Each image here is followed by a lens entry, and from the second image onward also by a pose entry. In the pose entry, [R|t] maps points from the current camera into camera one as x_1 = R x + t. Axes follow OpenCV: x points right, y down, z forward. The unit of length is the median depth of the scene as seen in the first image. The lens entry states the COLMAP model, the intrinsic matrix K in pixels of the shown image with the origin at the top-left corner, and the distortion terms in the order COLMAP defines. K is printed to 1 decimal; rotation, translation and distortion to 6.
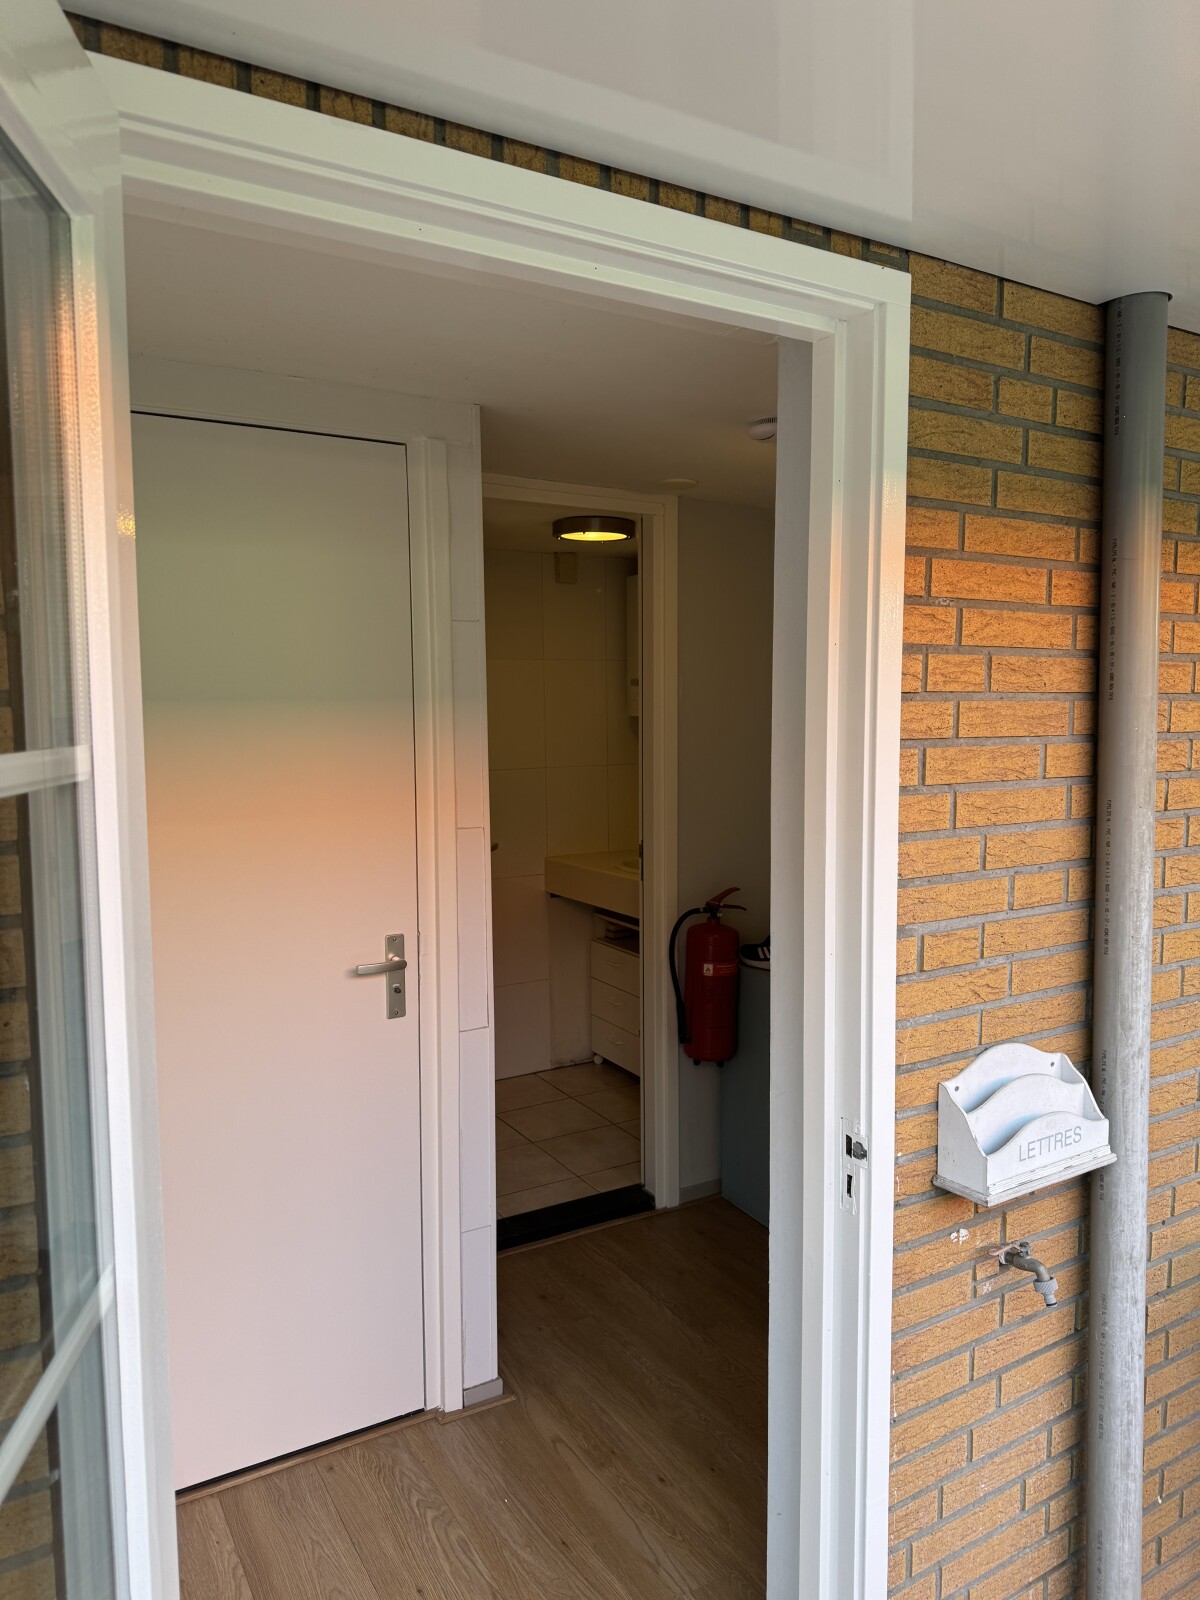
lens RADIAL K [[1122.1, 0, 600.0], [0, 1122.1, 800.0], [0, 0, 1]] dist [0.004923, -0.002645]
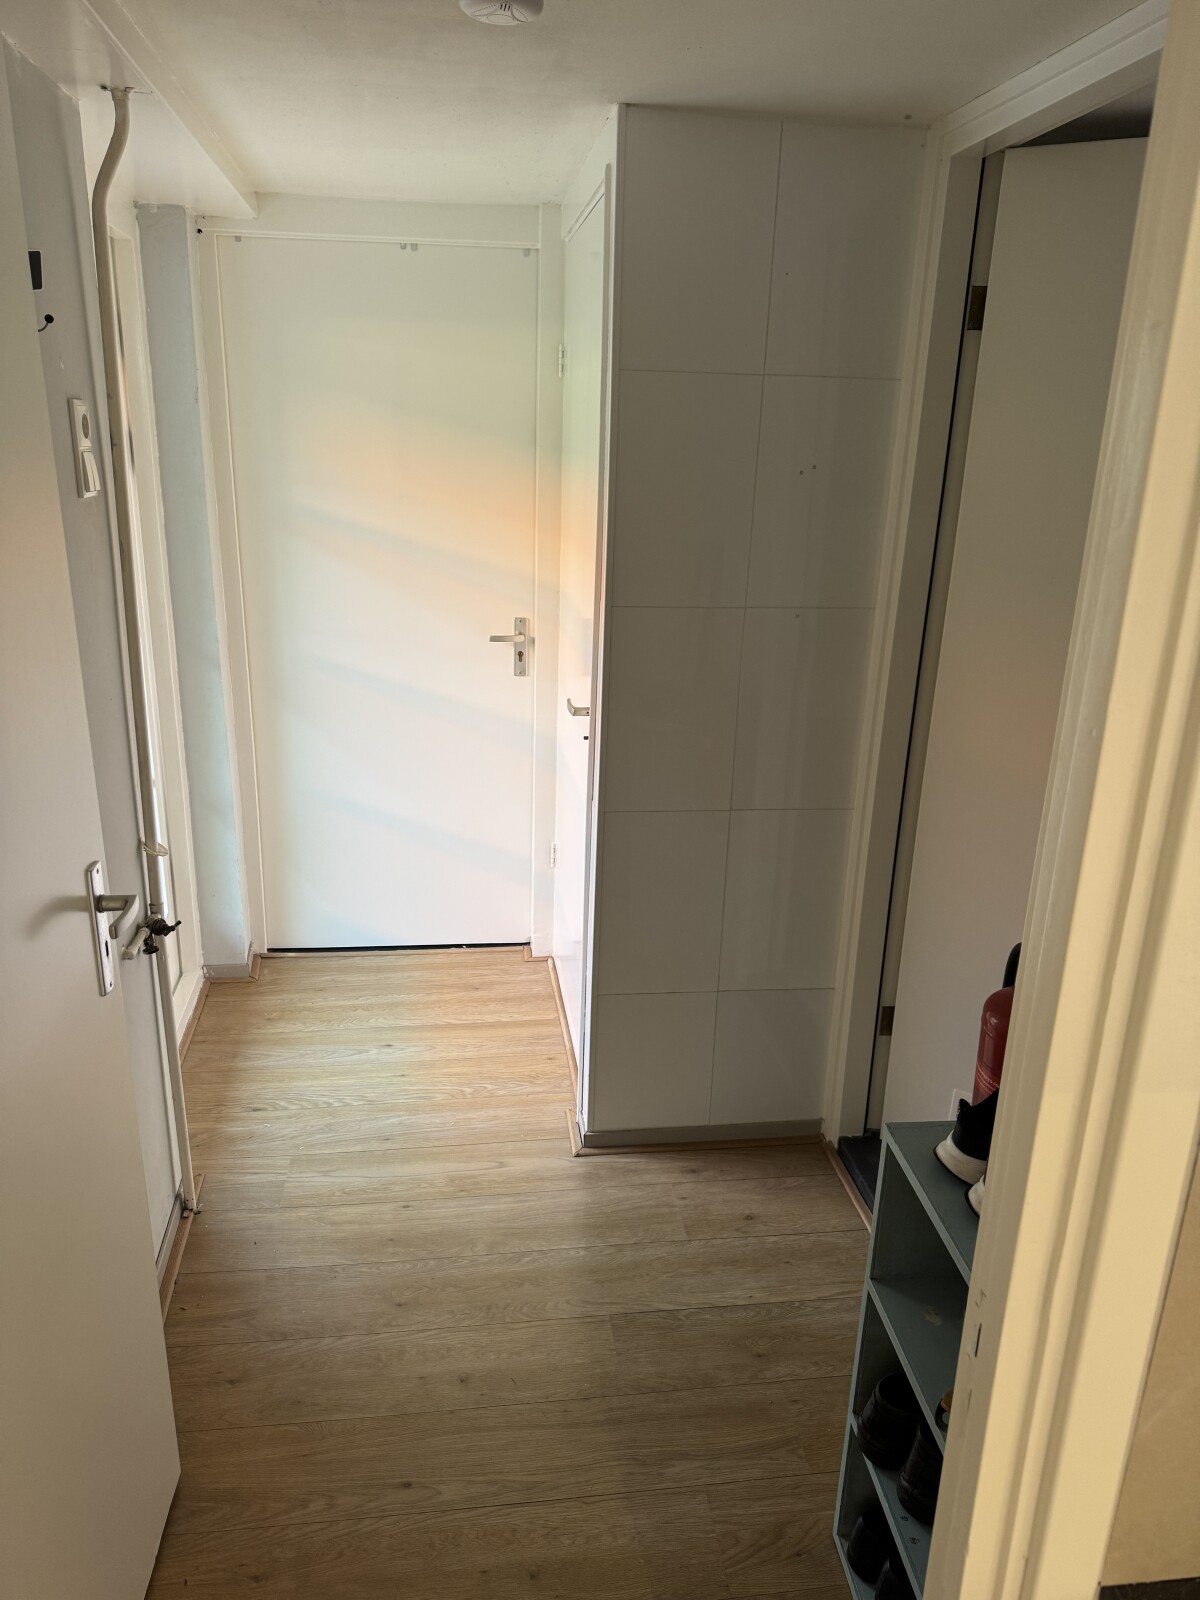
lens RADIAL K [[1122.1, 0, 600.0], [0, 1122.1, 800.0], [0, 0, 1]] dist [0.004923, -0.002645]
pose [[-0.382518, 0.278773, -0.880889, 0.787021], [-0.109628, 0.932968, 0.342859, -0.147307], [0.917421, 0.227720, -0.326315, 1.361419]]
